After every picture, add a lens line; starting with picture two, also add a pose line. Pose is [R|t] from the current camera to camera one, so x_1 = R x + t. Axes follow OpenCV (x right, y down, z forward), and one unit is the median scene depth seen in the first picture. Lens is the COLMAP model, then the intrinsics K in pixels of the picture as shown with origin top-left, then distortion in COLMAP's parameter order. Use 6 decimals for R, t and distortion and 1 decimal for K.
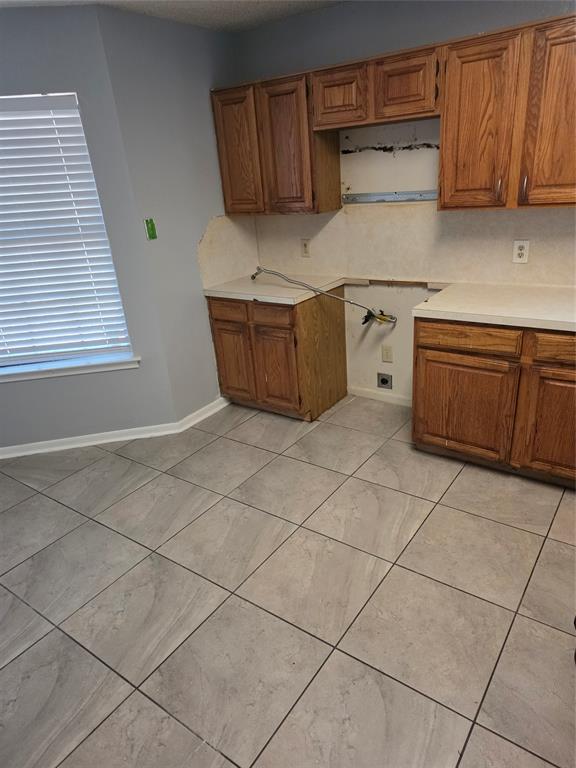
lens RADIAL K [[513.5, 0, 285.2], [0, 513.5, 389.7], [0, 0, 1]] dist [0.067458, -0.052418]
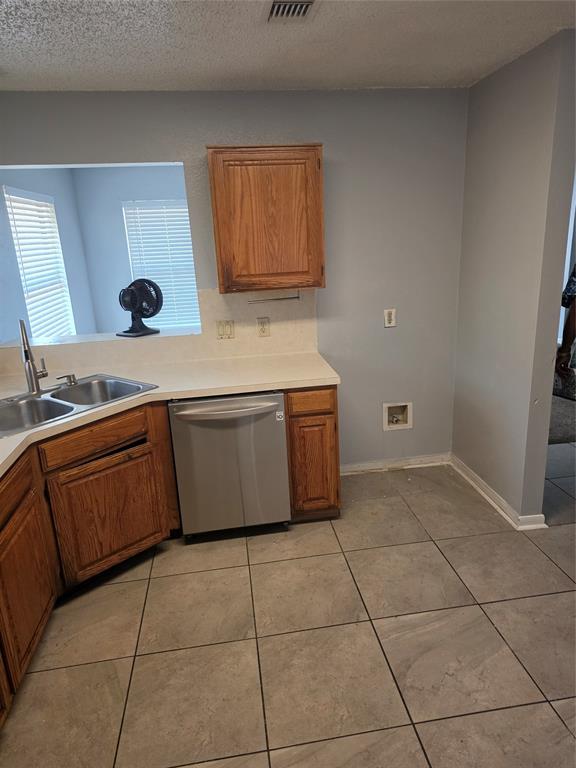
lens RADIAL K [[513.5, 0, 284.6], [0, 513.5, 381.4], [0, 0, 1]] dist [0.067458, -0.052418]
pose [[-0.686538, -0.087508, 0.721809, -0.395736], [0.380894, 0.802329, 0.459551, -0.558451], [-0.619343, 0.590432, -0.517499, 1.325951]]
